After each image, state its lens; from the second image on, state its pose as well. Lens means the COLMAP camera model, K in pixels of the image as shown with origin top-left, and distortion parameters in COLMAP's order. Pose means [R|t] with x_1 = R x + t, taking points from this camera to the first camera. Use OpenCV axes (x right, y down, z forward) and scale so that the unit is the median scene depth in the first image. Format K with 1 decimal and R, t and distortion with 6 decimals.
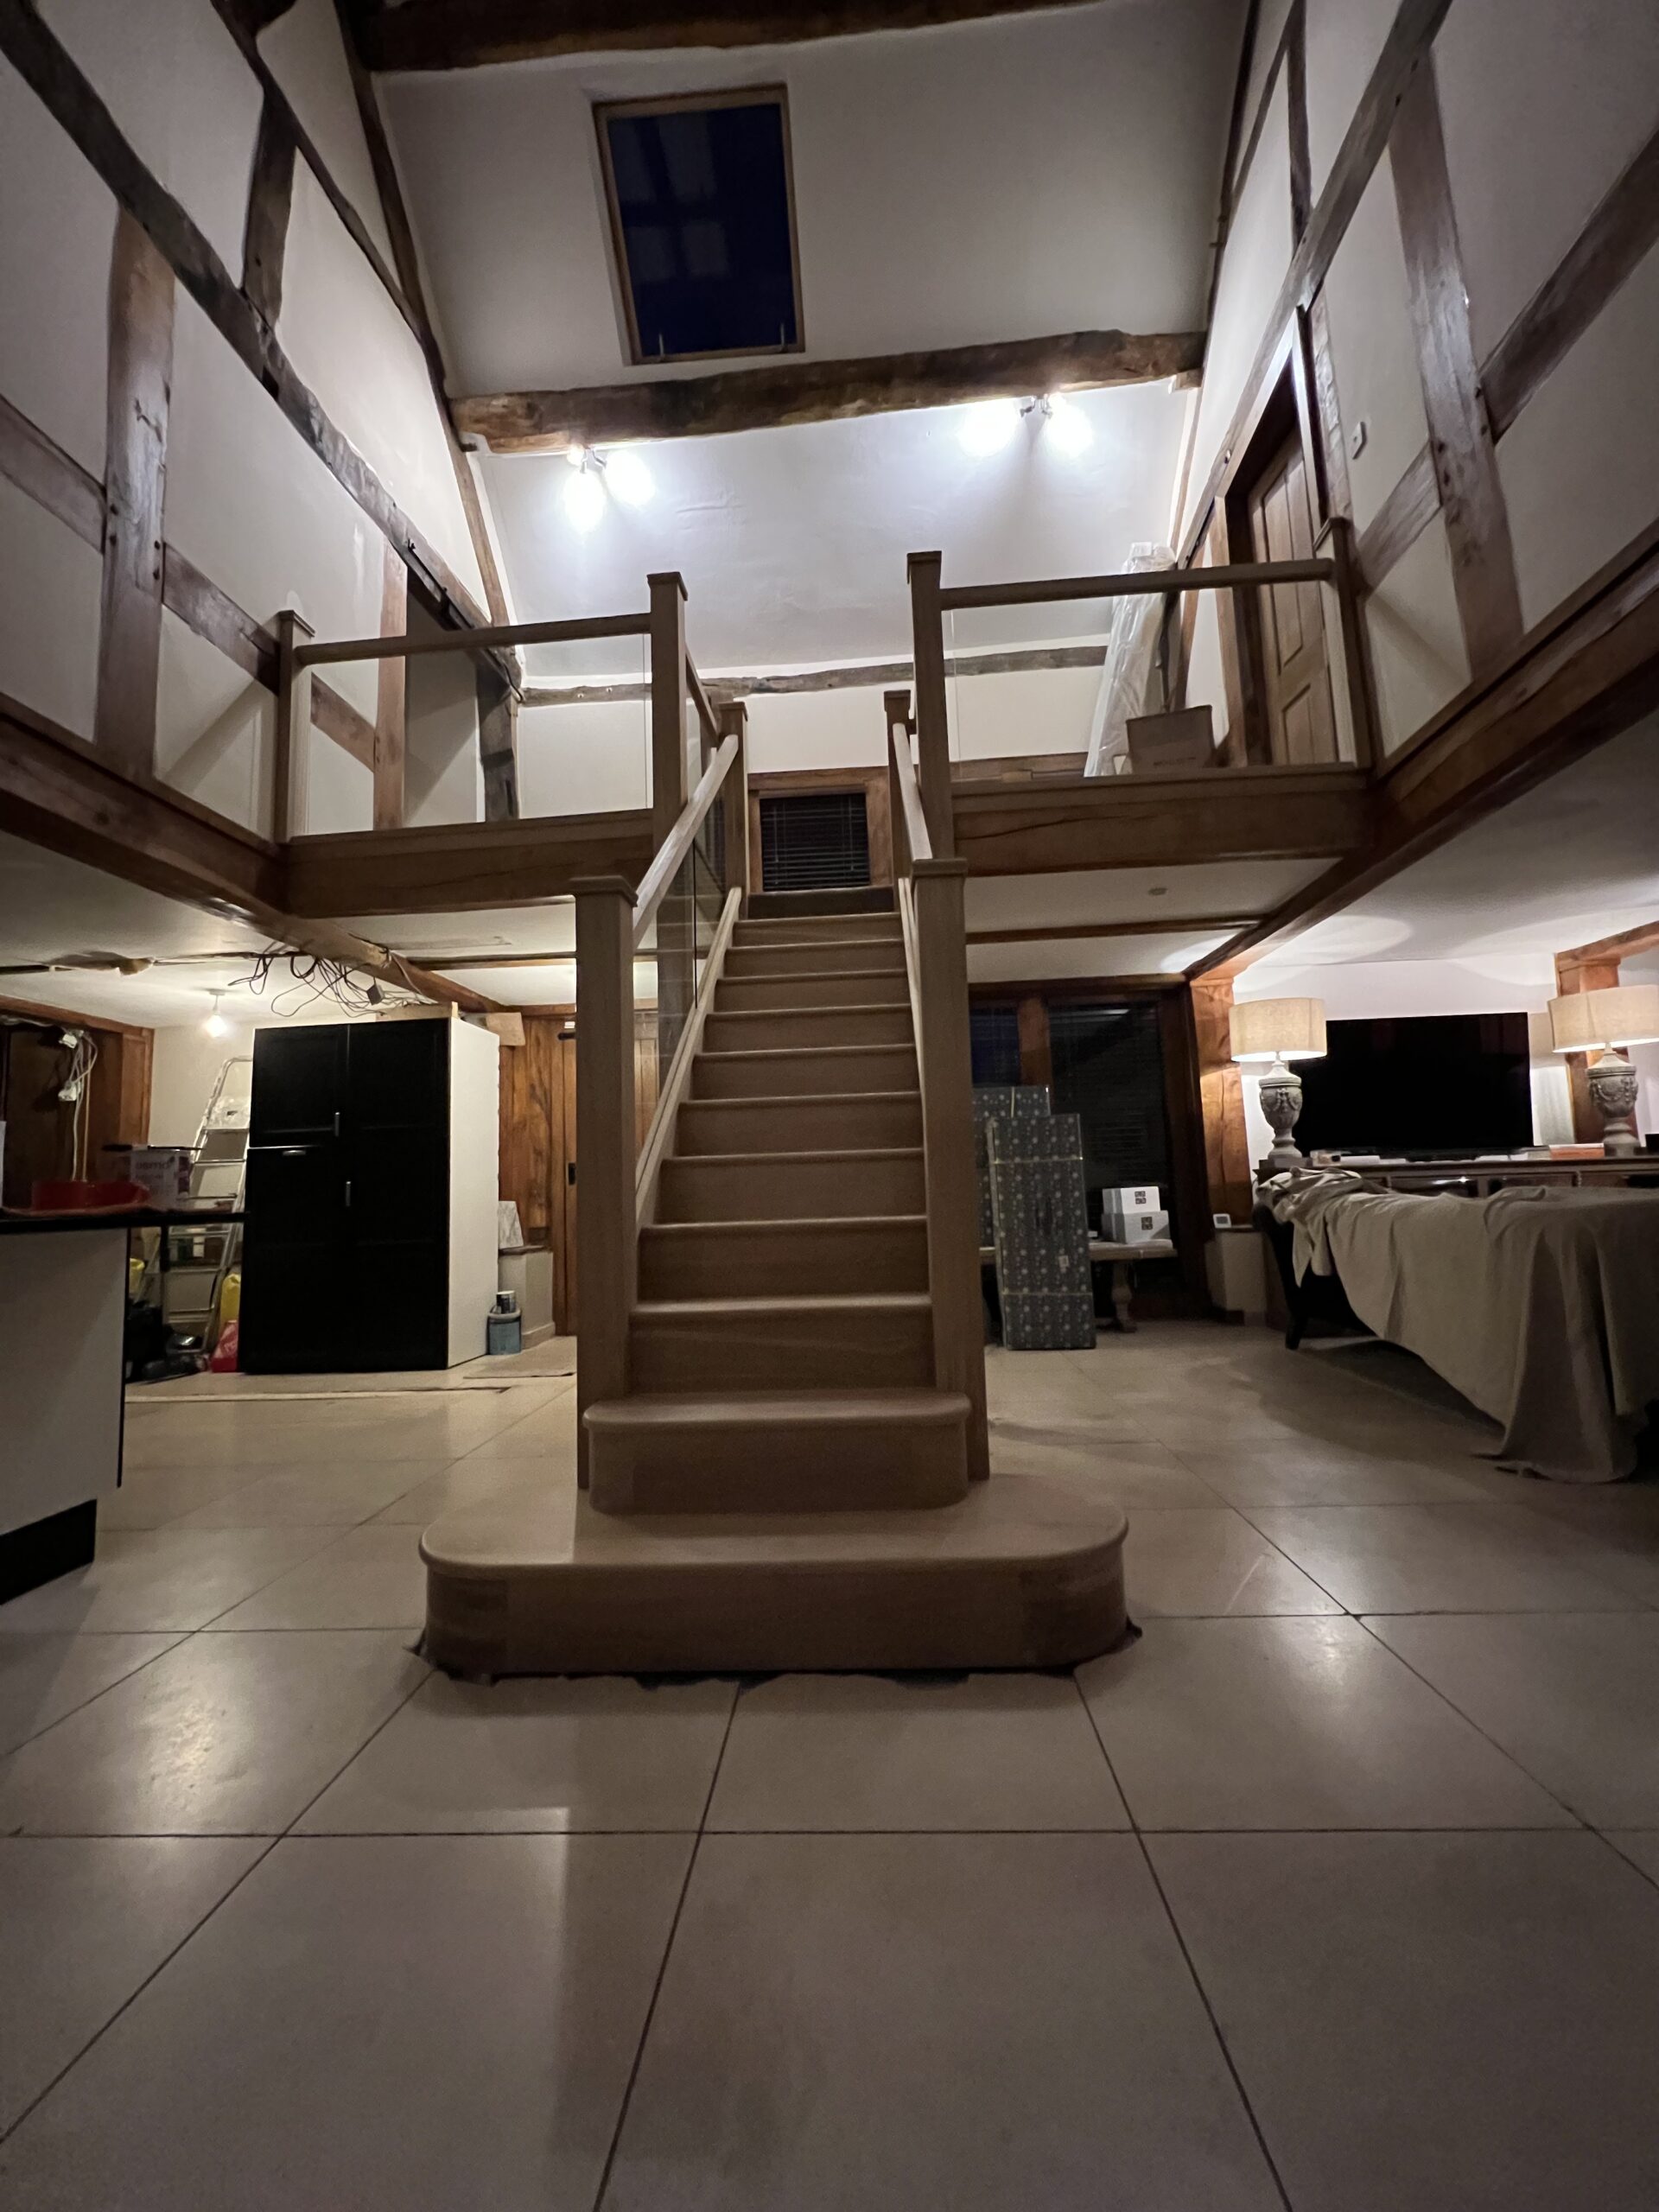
lens RADIAL K [[887.9, 0, 836.5], [0, 887.9, 1100.0], [0, 0, 1]] dist [-0.001362, 0.000631]
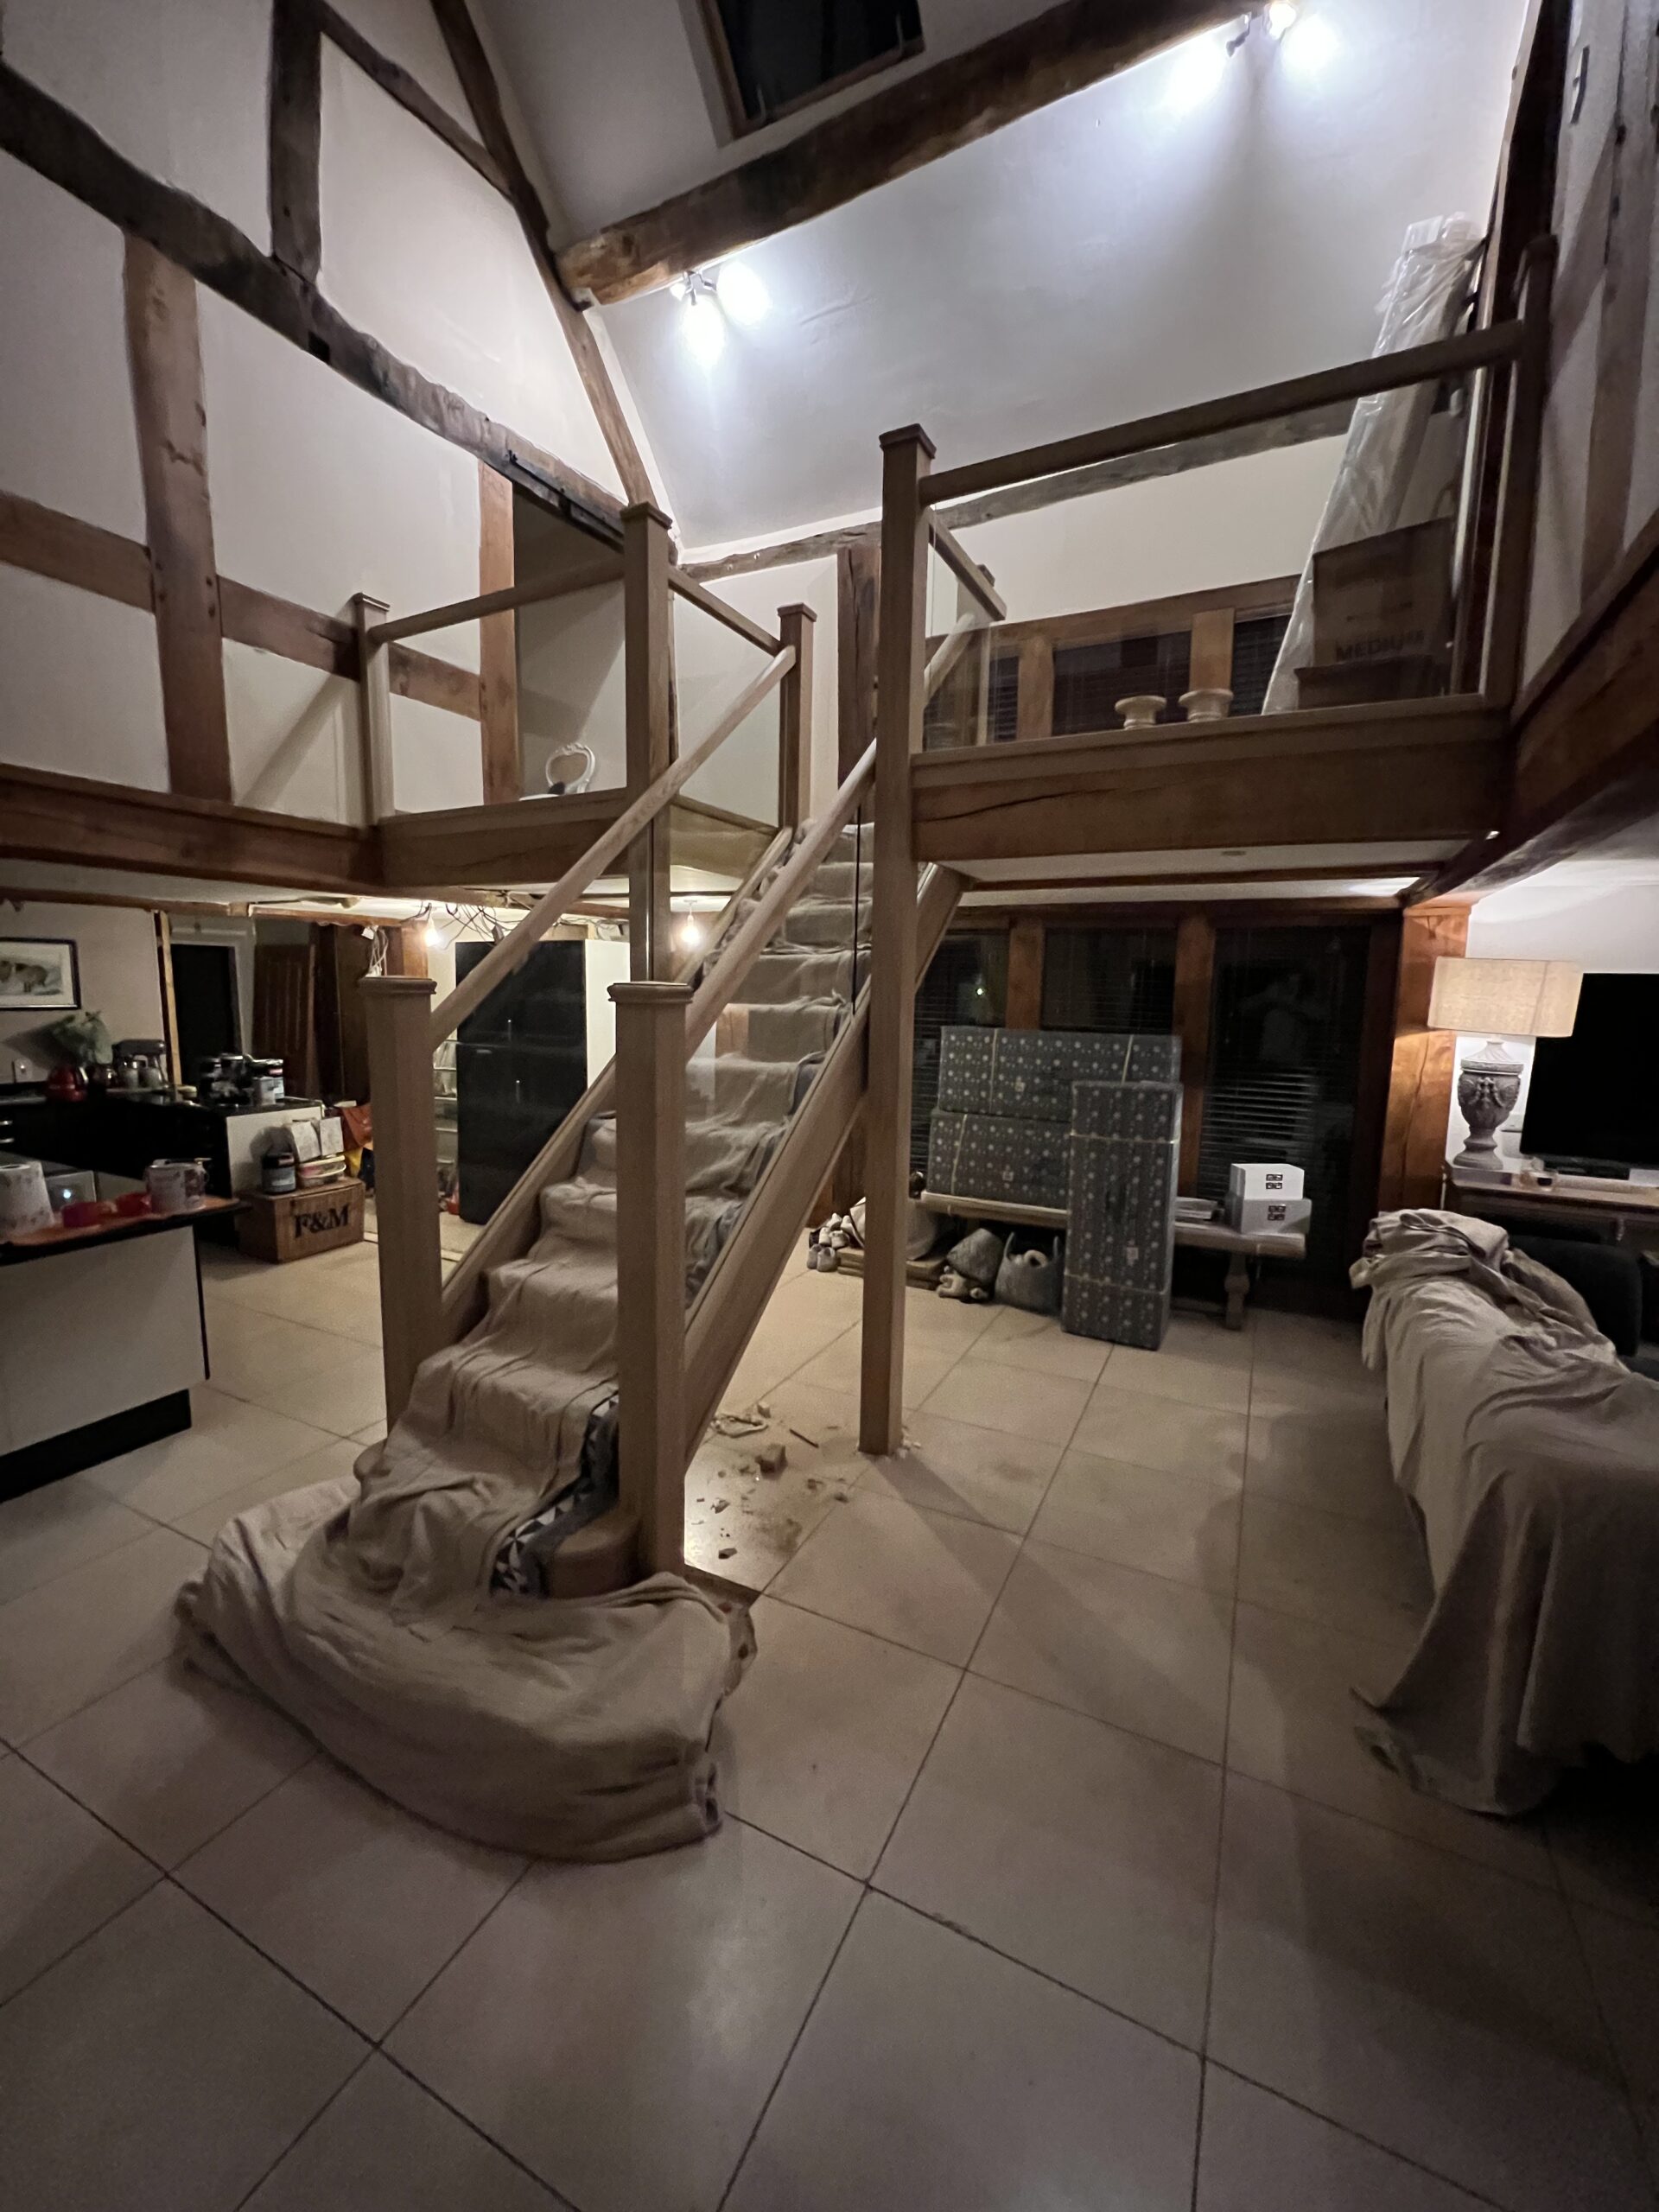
lens RADIAL K [[887.9, 0, 836.5], [0, 887.9, 1100.0], [0, 0, 1]] dist [-0.001362, 0.000631]
pose [[0.913519, 0.106623, -0.392573, 0.315218], [-0.009639, 0.970442, 0.241143, -0.177931], [0.406681, -0.216505, 0.887545, 0.121813]]
